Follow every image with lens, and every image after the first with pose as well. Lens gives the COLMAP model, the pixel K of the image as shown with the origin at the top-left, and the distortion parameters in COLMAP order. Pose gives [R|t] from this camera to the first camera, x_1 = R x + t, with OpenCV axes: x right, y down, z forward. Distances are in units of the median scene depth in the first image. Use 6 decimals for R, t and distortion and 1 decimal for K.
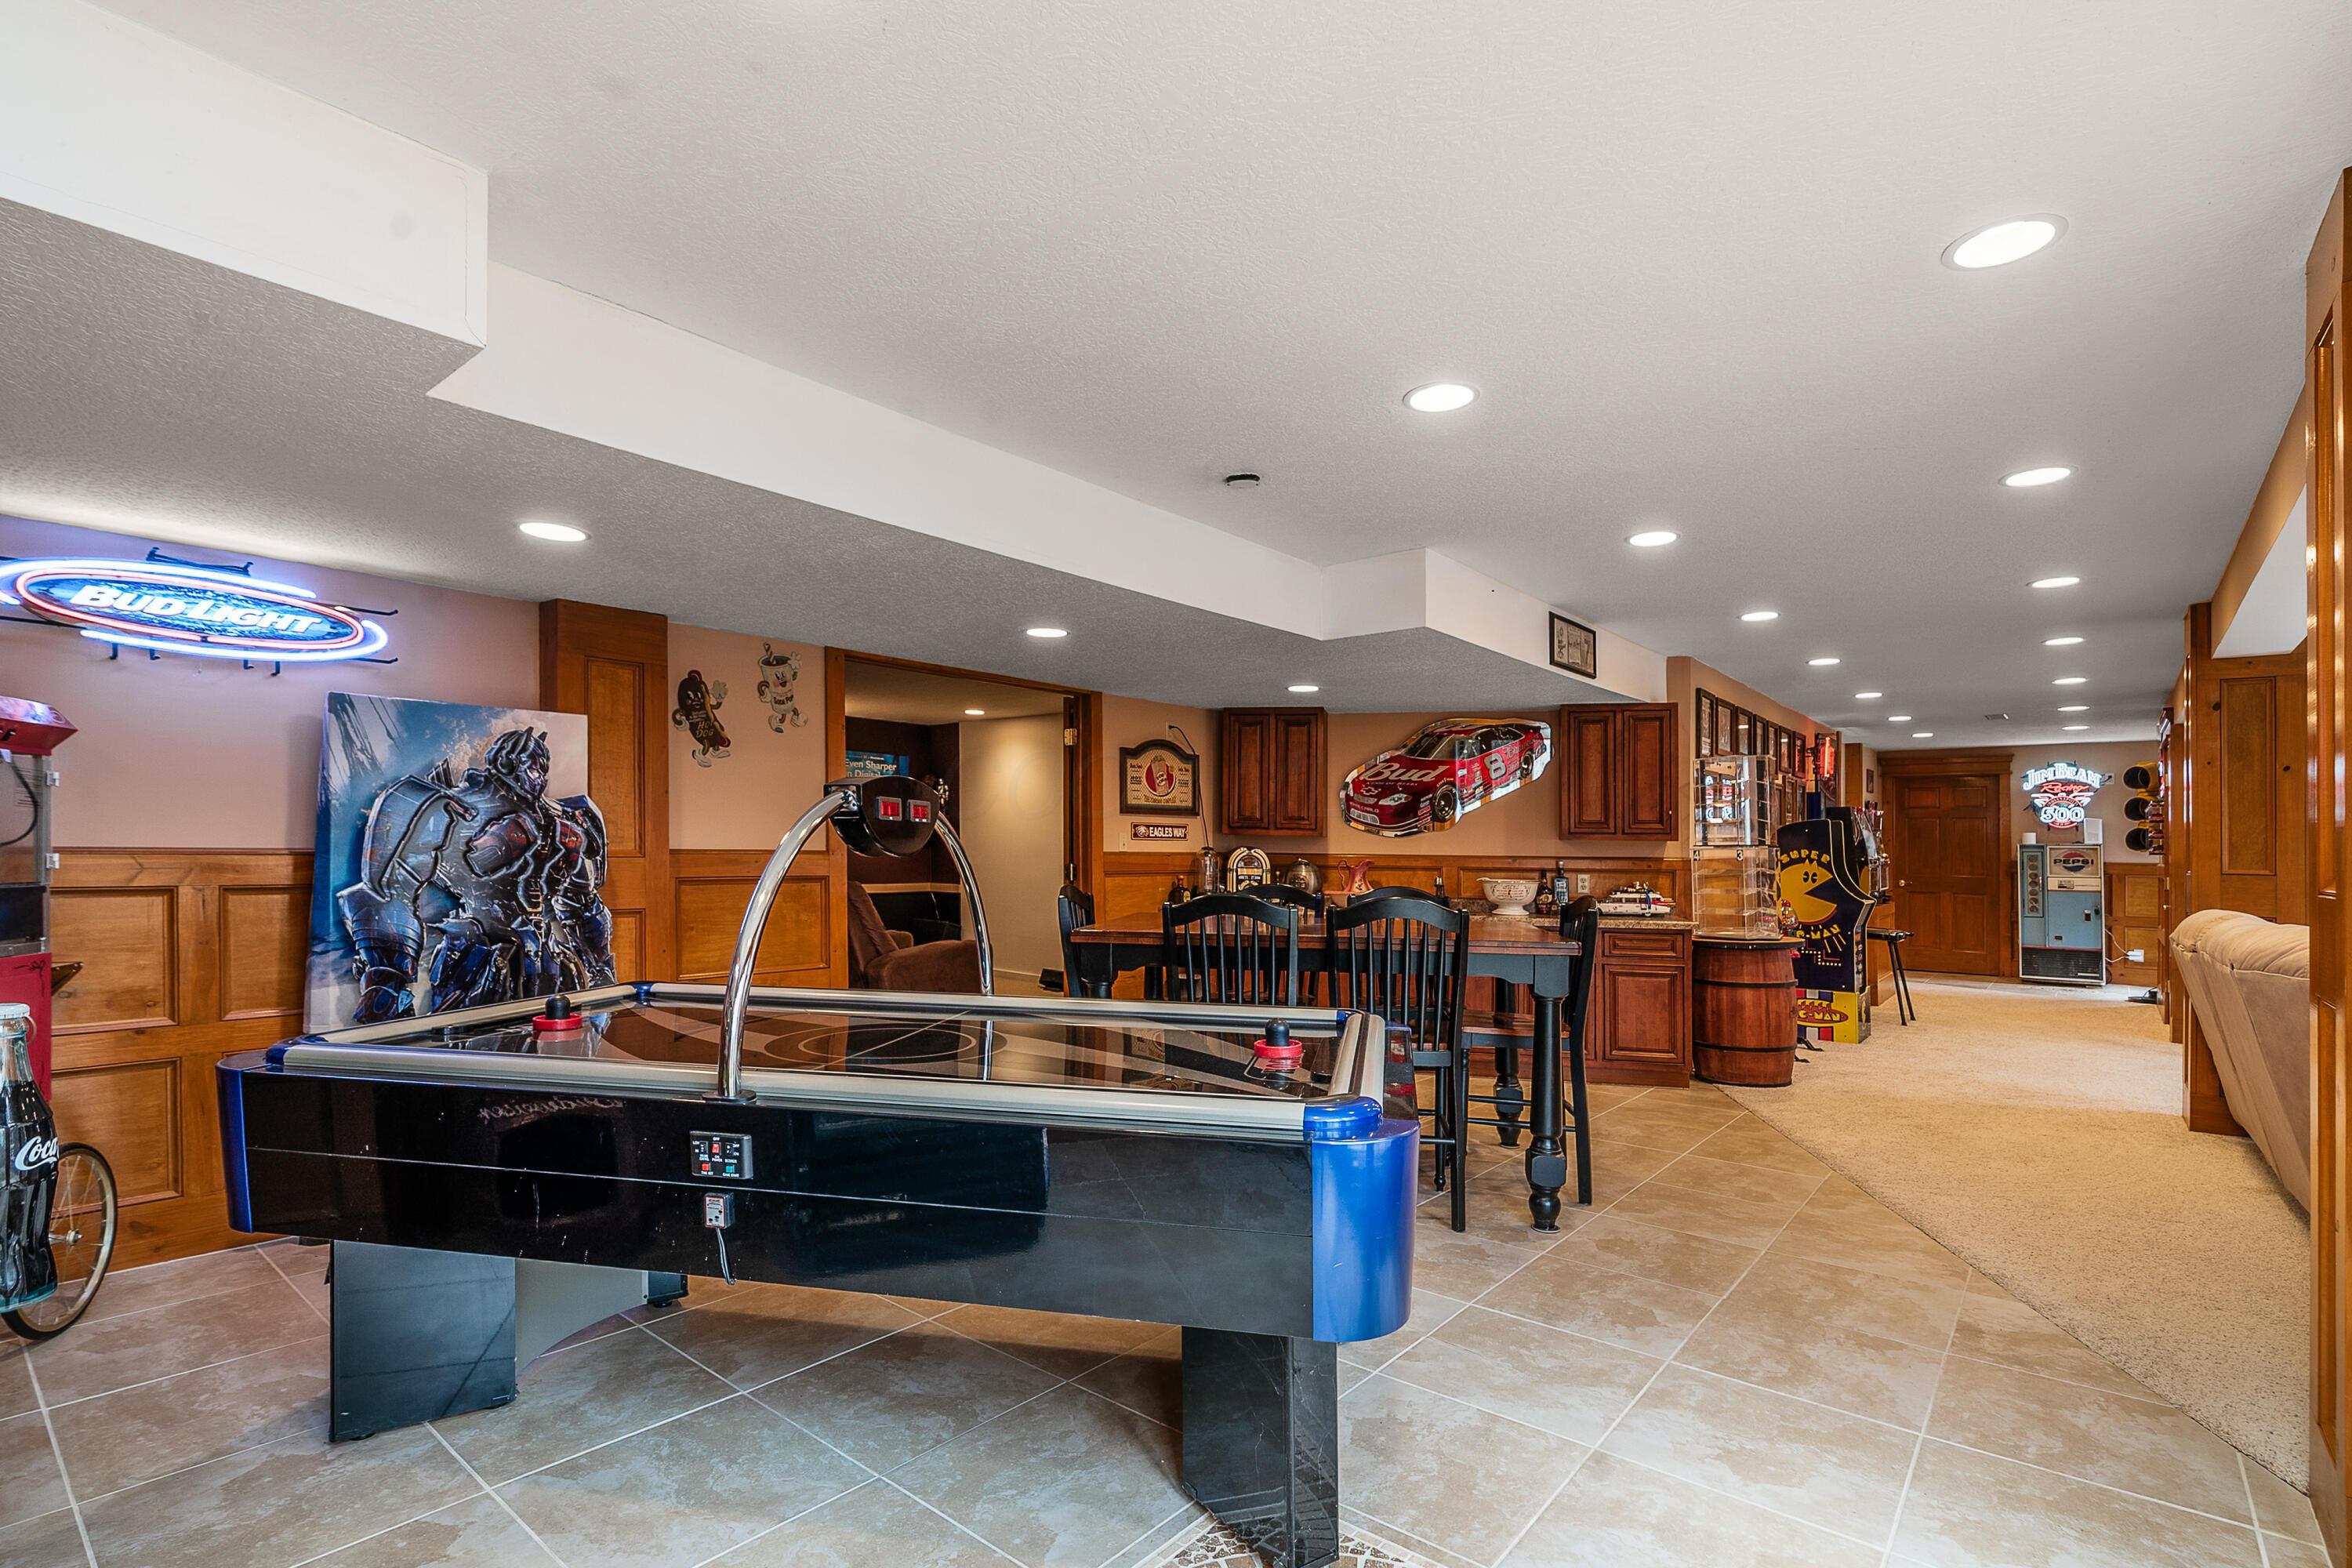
lens RADIAL K [[1103.6, 0, 1175.6], [0, 1103.6, 844.8], [0, 0, 1]] dist [-0.001113, -0.000021]
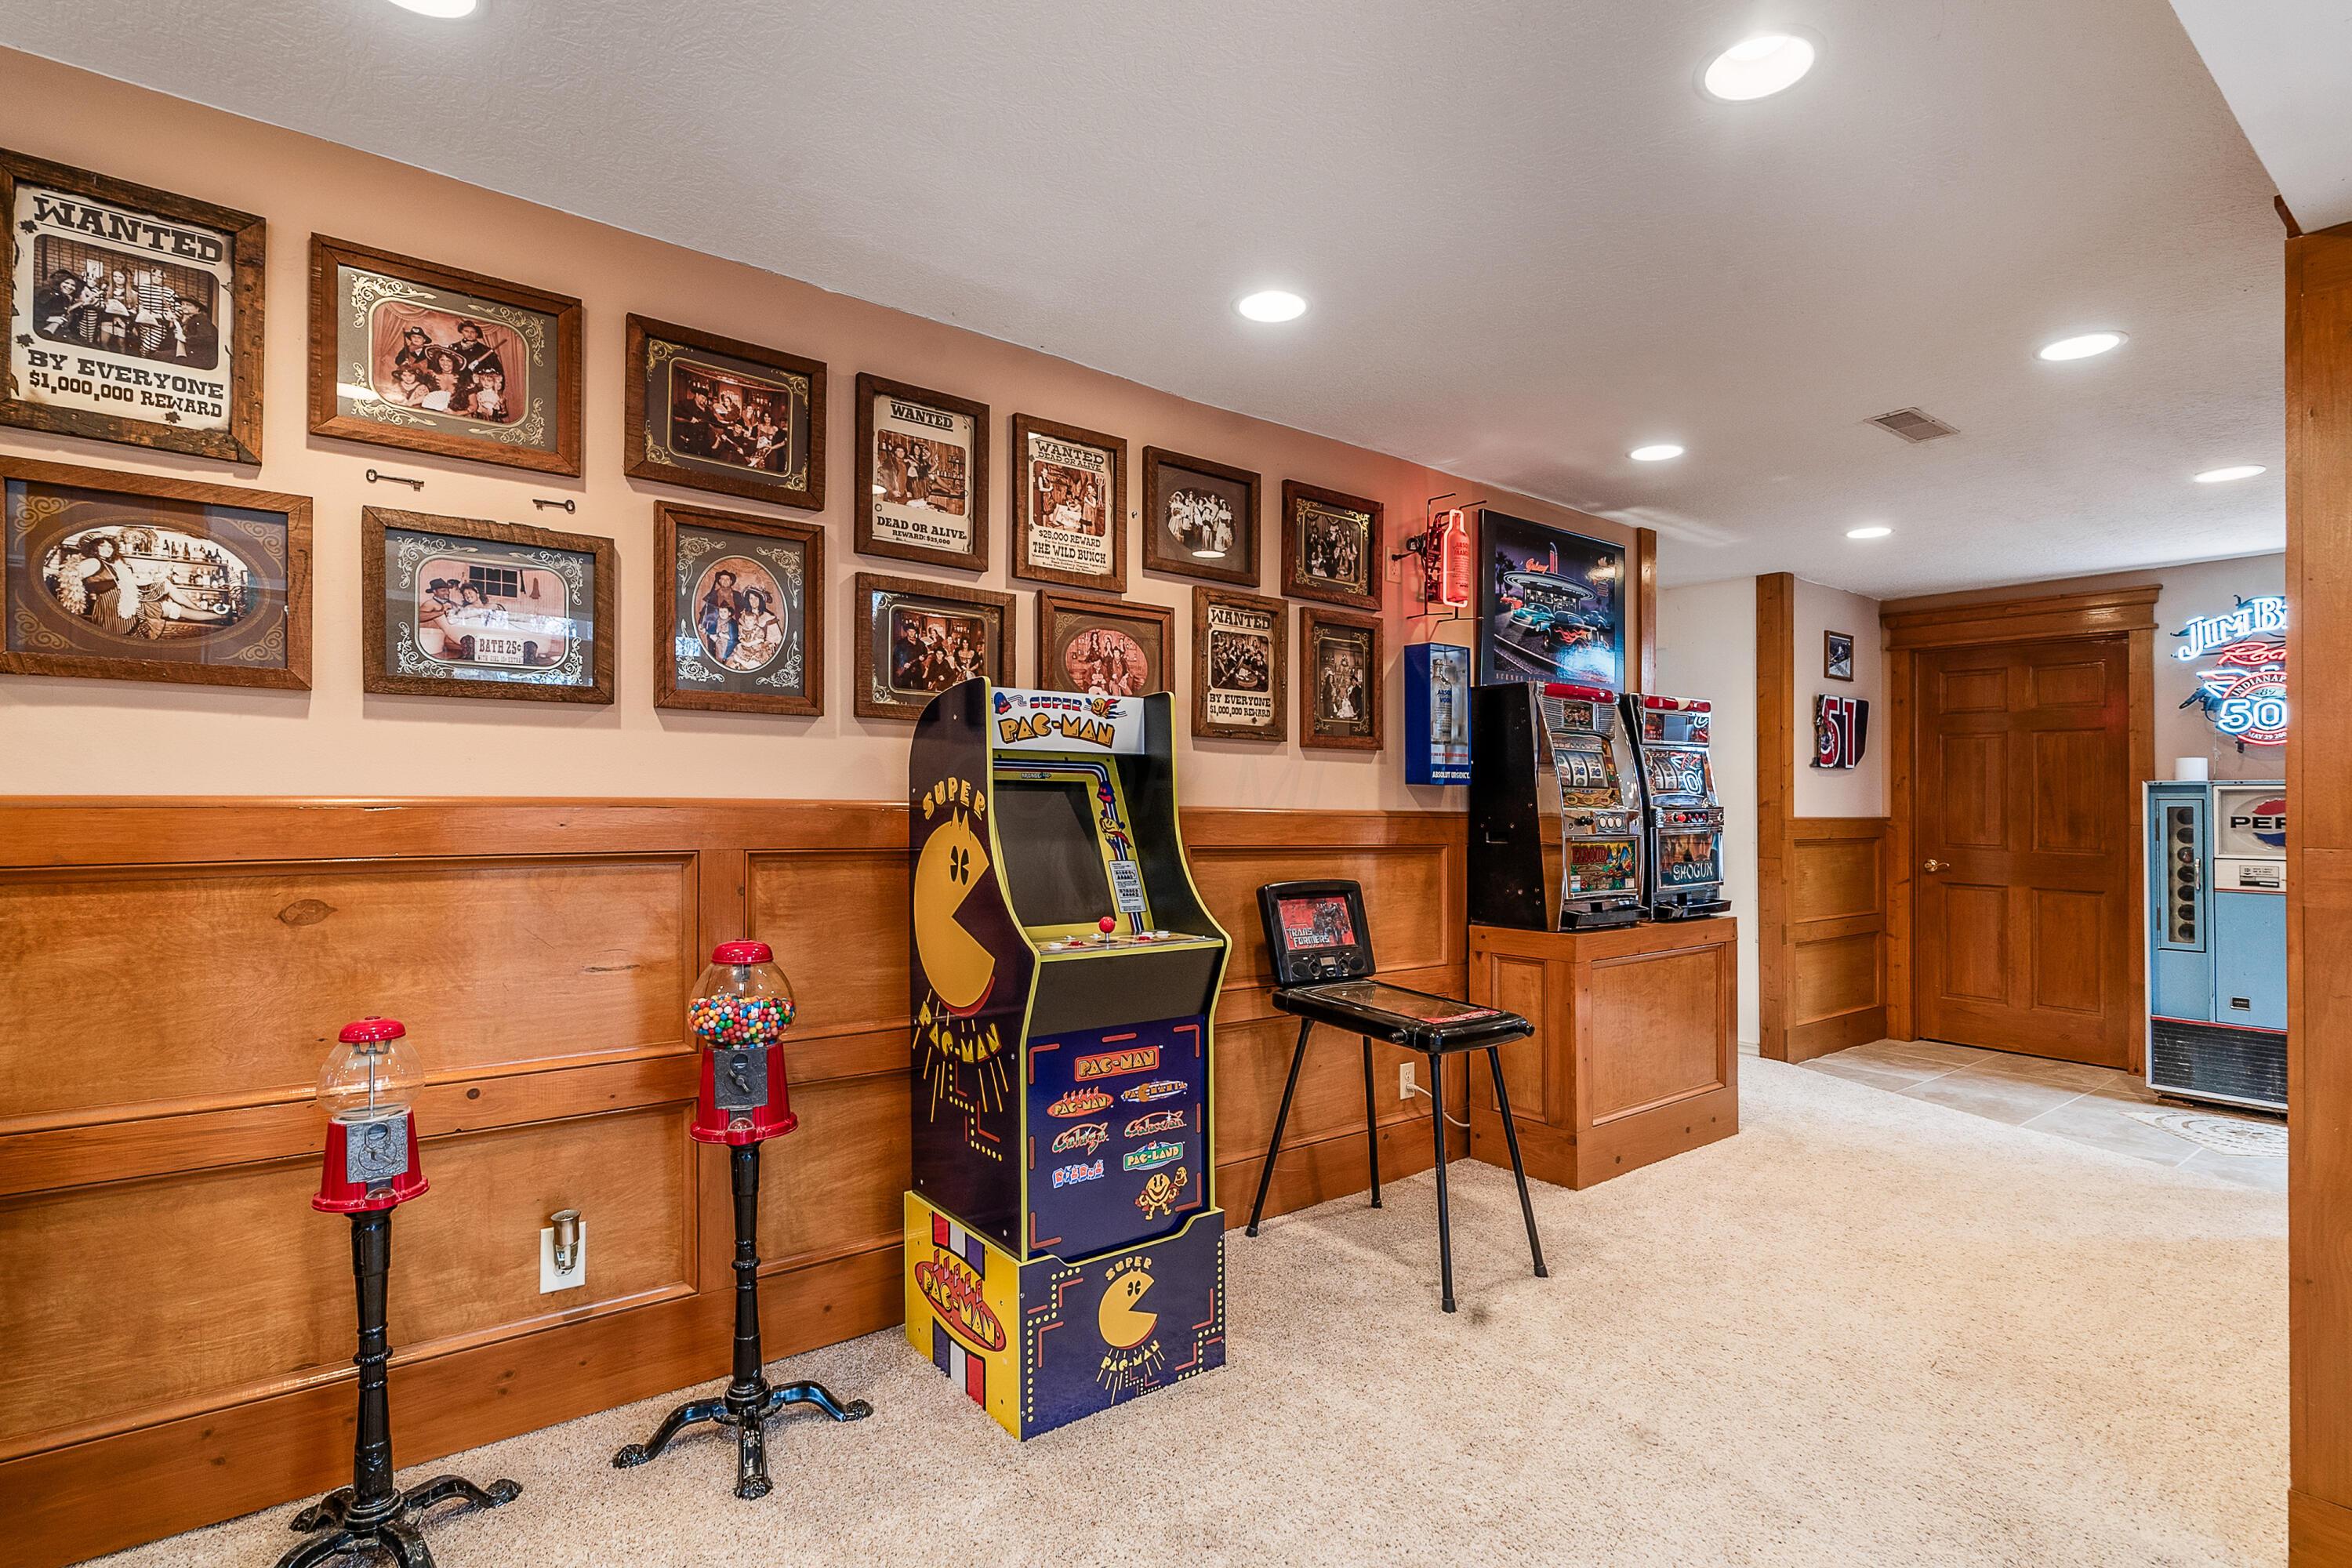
lens RADIAL K [[1139.4, 0, 1194.9], [0, 1139.4, 784.1], [0, 0, 1]] dist [-0.003101, 0.000386]
pose [[0.977892, -0.001993, -0.209101, 0.797616], [-0.001132, 0.999889, -0.014826, 0.012510], [0.209107, 0.014735, 0.977782, 0.782386]]
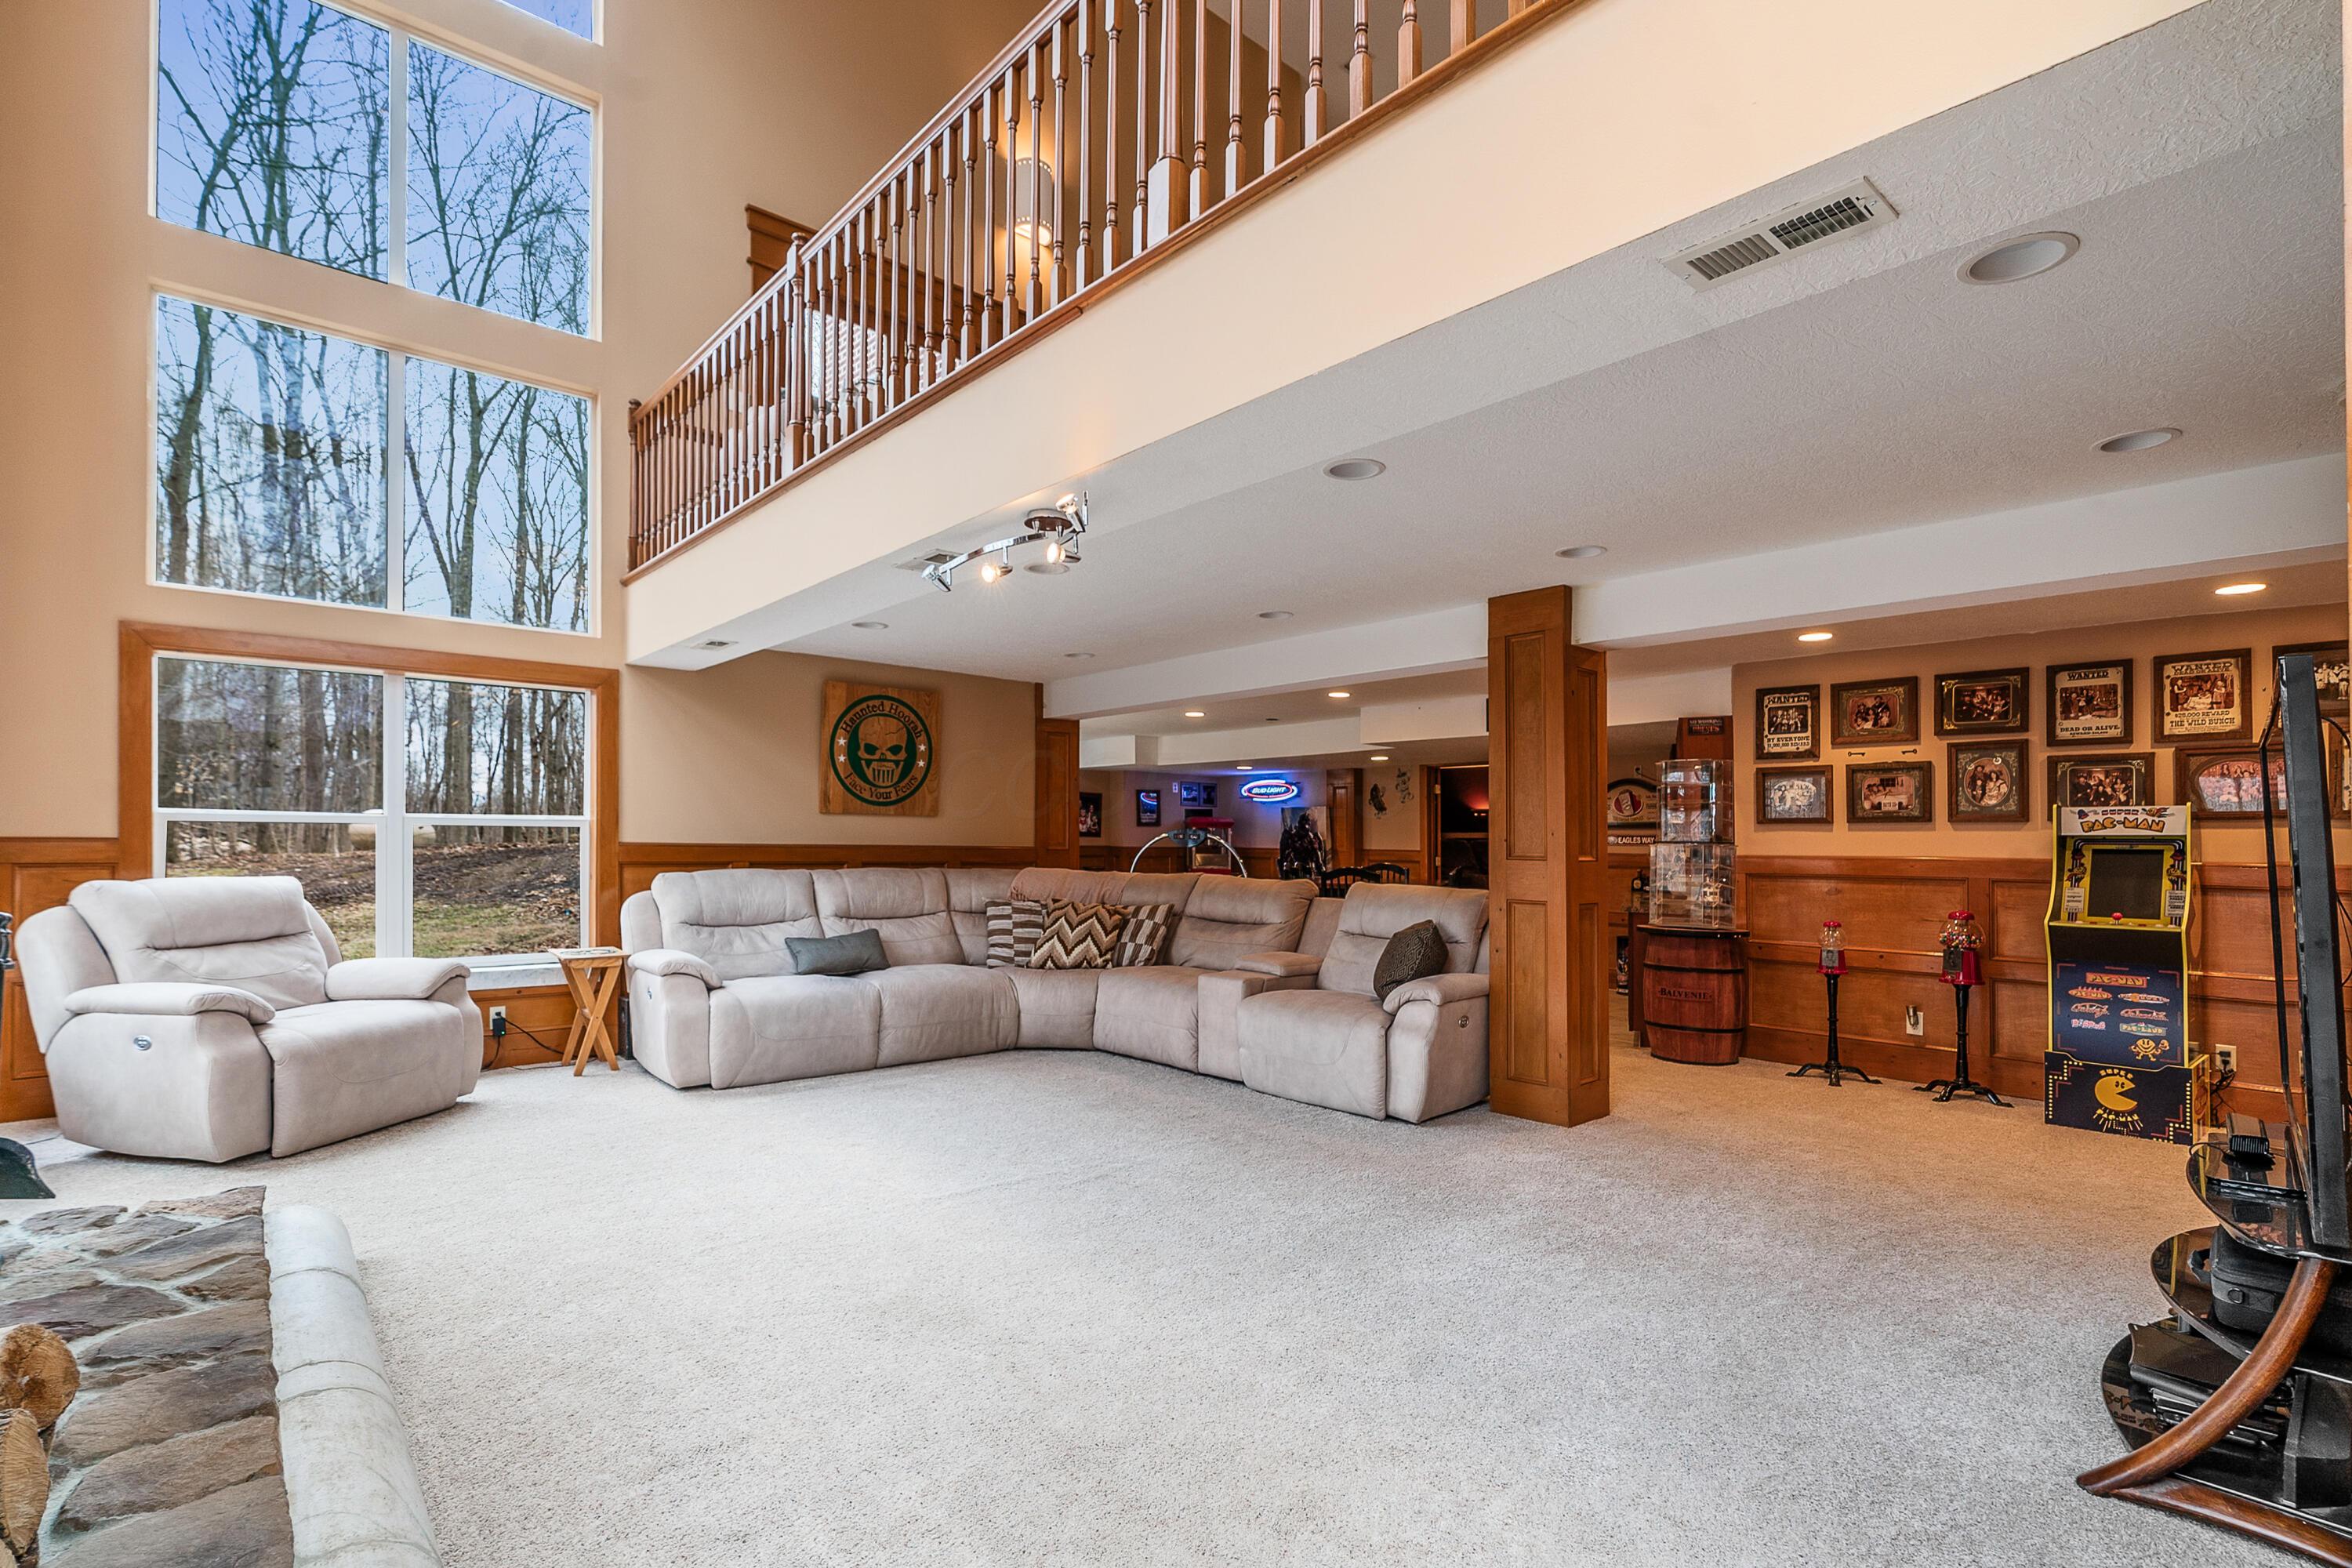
lens RADIAL K [[1103.6, 0, 1175.6], [0, 1103.6, 844.8], [0, 0, 1]] dist [-0.001113, -0.000021]
pose [[-0.151664, -0.013323, -0.988342, 1.537714], [-0.013159, 0.999848, -0.011459, 0.020165], [0.988345, 0.011267, -0.151816, 0.610501]]
